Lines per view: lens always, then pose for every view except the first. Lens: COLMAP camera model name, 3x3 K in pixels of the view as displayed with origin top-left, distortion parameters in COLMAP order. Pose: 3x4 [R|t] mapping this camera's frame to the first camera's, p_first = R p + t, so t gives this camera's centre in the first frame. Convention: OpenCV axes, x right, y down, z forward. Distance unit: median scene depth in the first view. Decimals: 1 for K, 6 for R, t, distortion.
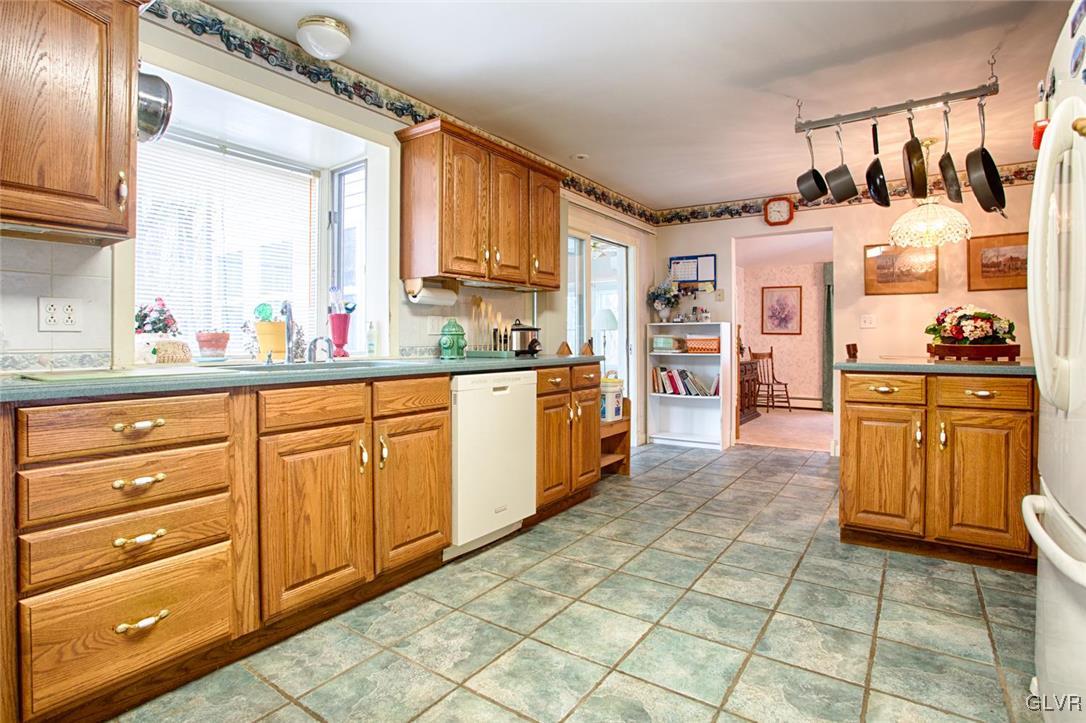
lens RADIAL K [[554.5, 0, 543.1], [0, 554.5, 353.0], [0, 0, 1]] dist [0.000421, 0.000333]
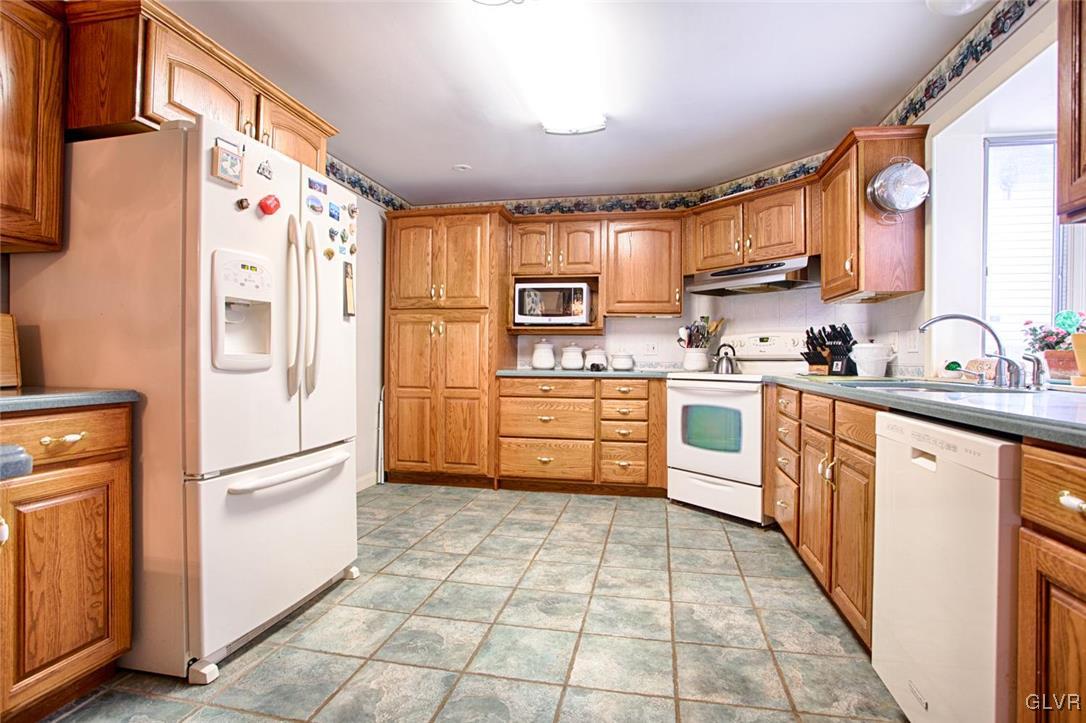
lens RADIAL K [[554.5, 0, 543.3], [0, 554.5, 358.5], [0, 0, 1]] dist [0.000421, 0.000333]
pose [[-0.921898, -0.009405, -0.387319, 0.605377], [-0.017308, 0.999707, 0.016920, -0.027846], [0.387046, 0.022302, -0.921791, 1.871686]]
